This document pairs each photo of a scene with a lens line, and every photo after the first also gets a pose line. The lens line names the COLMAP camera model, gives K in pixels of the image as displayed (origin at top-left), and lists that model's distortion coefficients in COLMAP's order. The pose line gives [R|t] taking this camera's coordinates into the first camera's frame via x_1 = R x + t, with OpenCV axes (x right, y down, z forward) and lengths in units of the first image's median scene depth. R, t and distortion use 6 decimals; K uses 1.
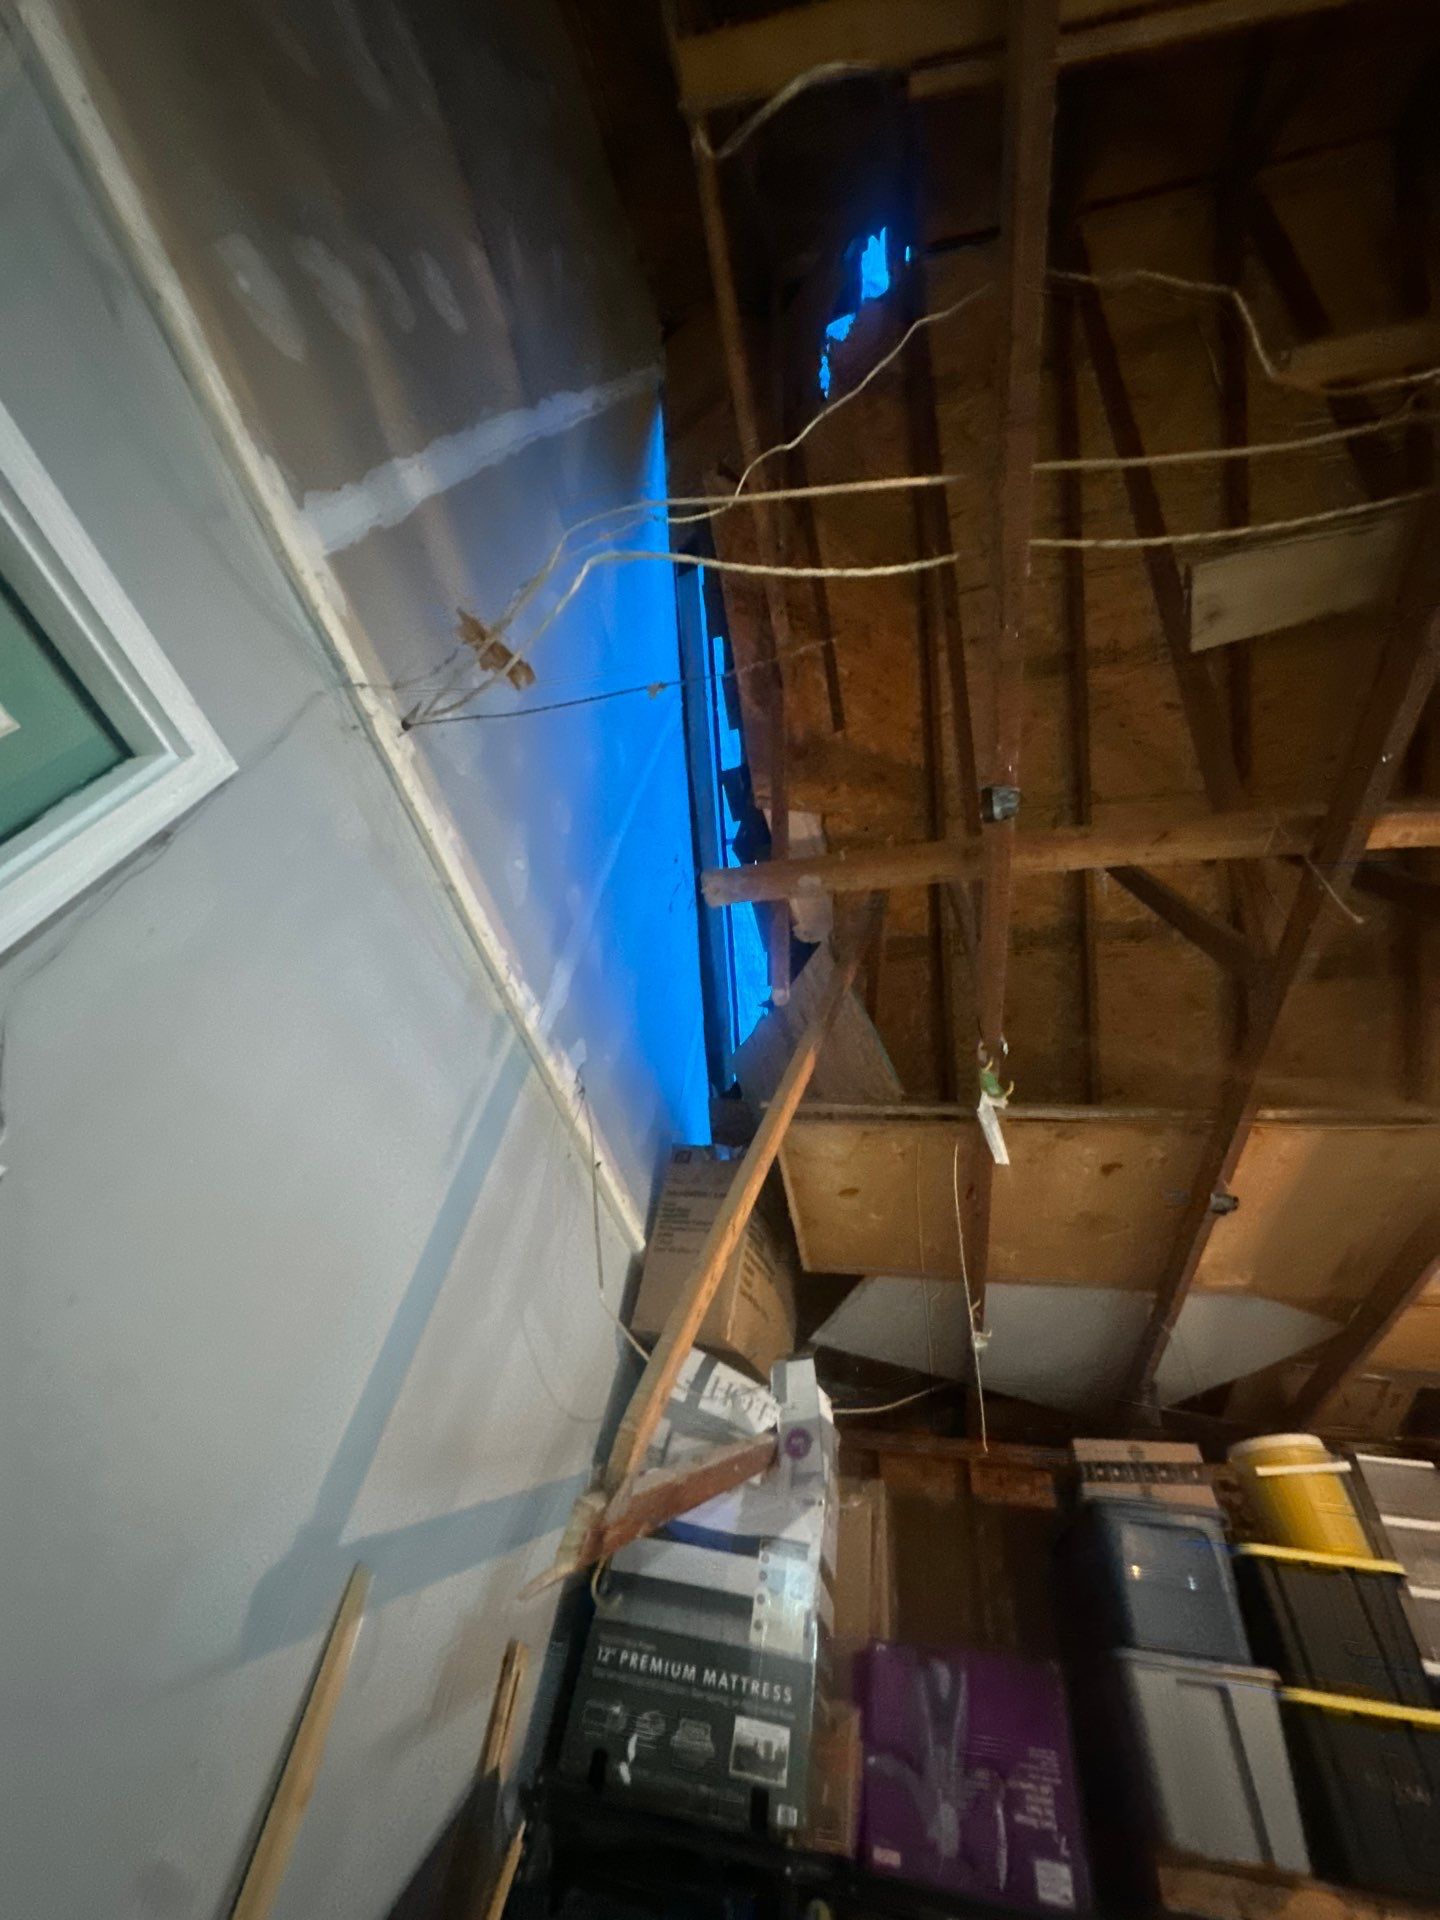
lens RADIAL K [[756.7, 0, 686.9], [0, 756.7, 957.1], [0, 0, 1]] dist [-0.000596, -0.000345]
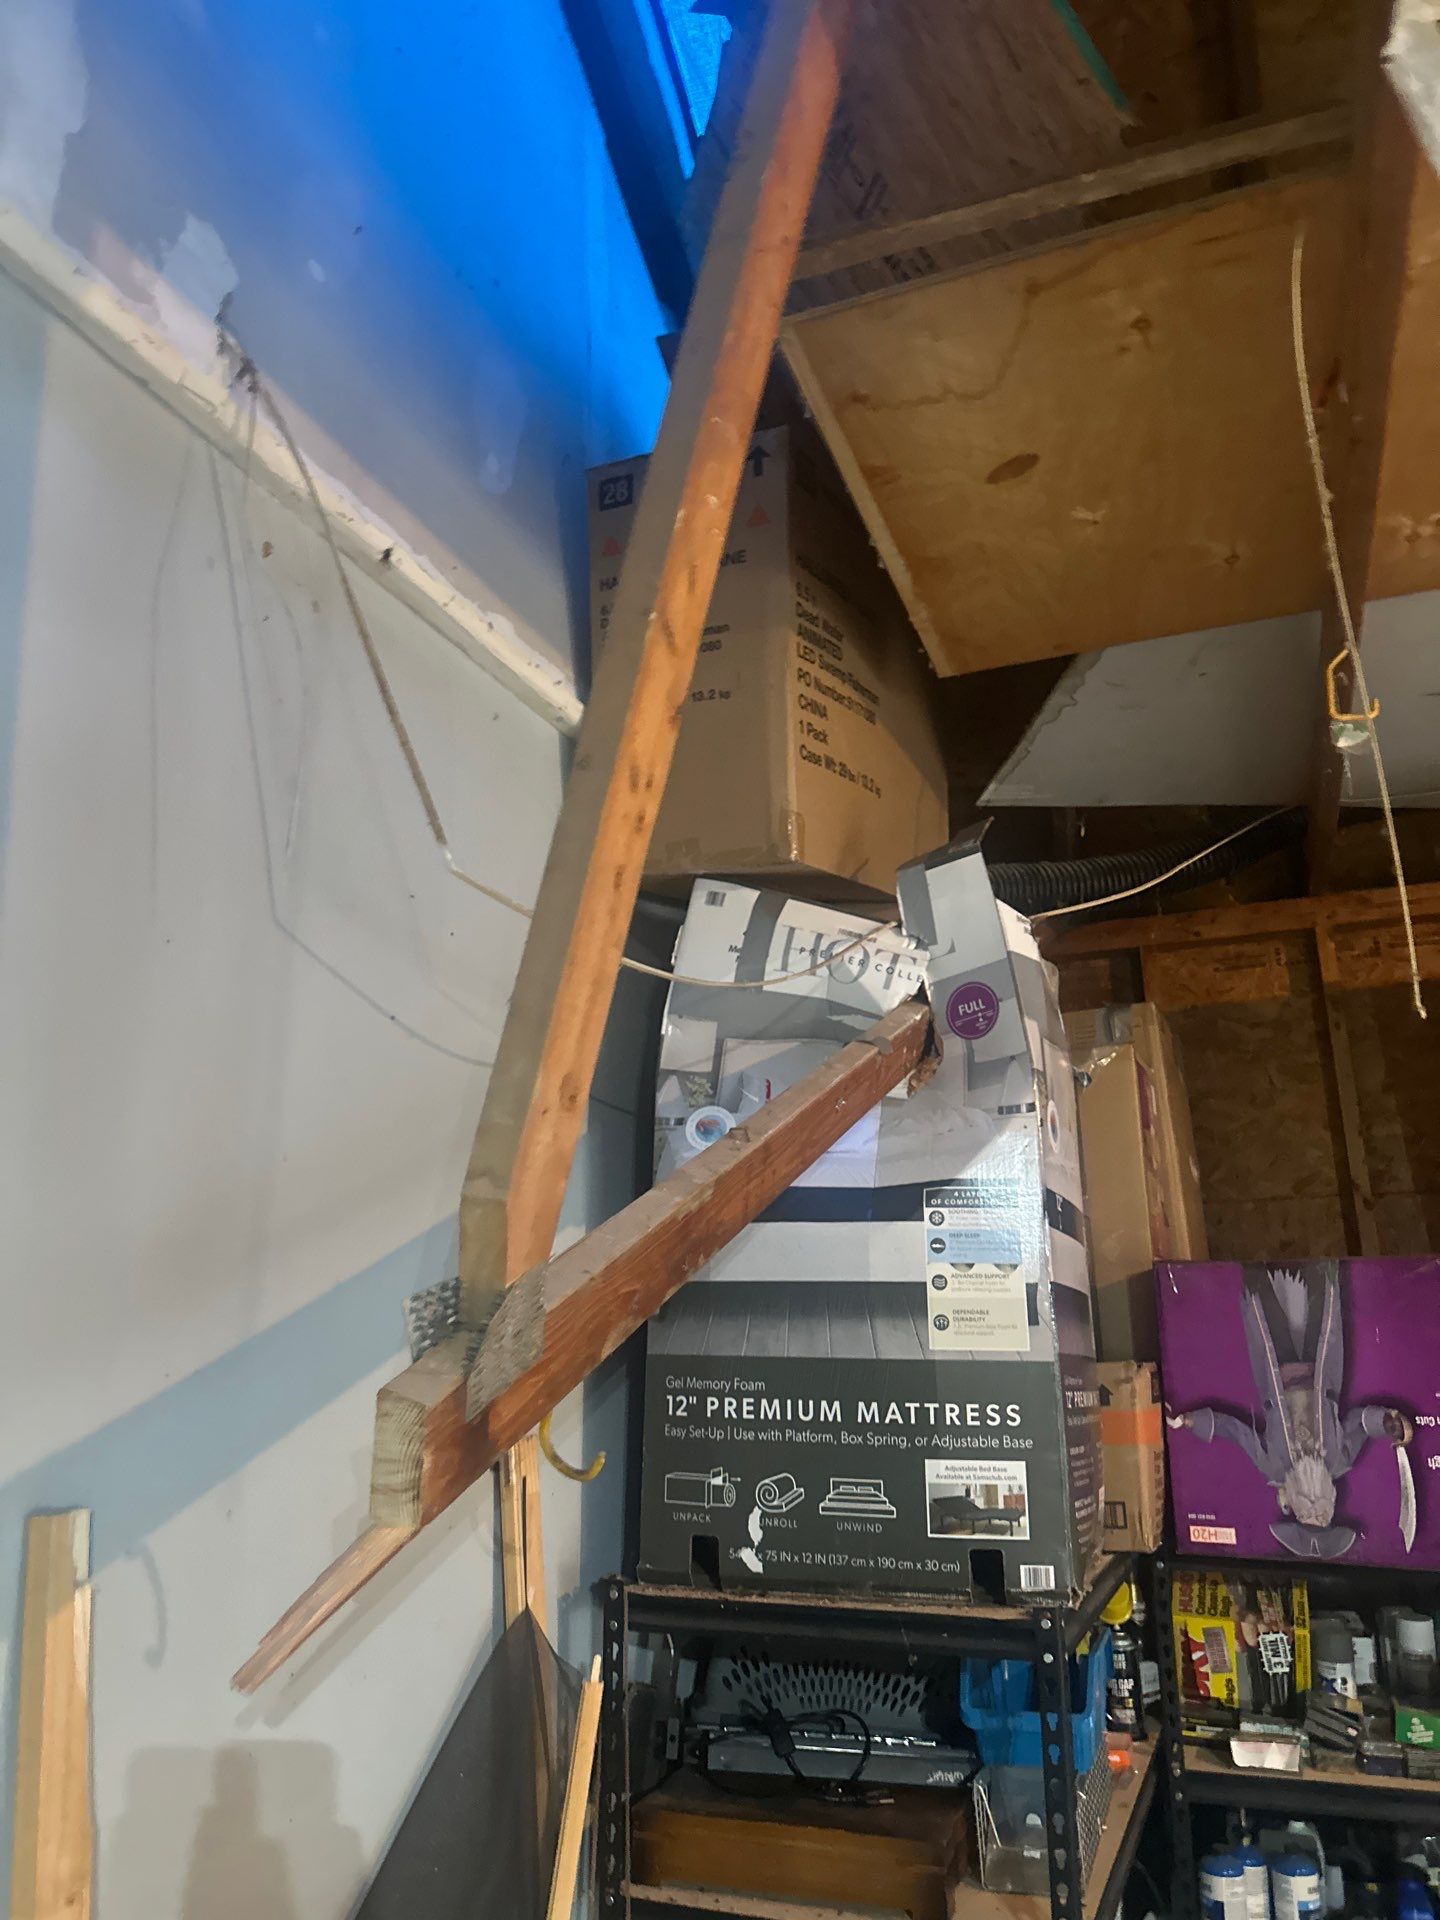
lens RADIAL K [[1436.8, 0, 710.7], [0, 1436.8, 915.1], [0, 0, 1]] dist [0.114823, -0.186589]
pose [[0.971955, -0.224159, -0.071101, 0.065304], [0.229468, 0.837874, 0.495290, 0.095997], [-0.051450, -0.497715, 0.865813, 0.243646]]
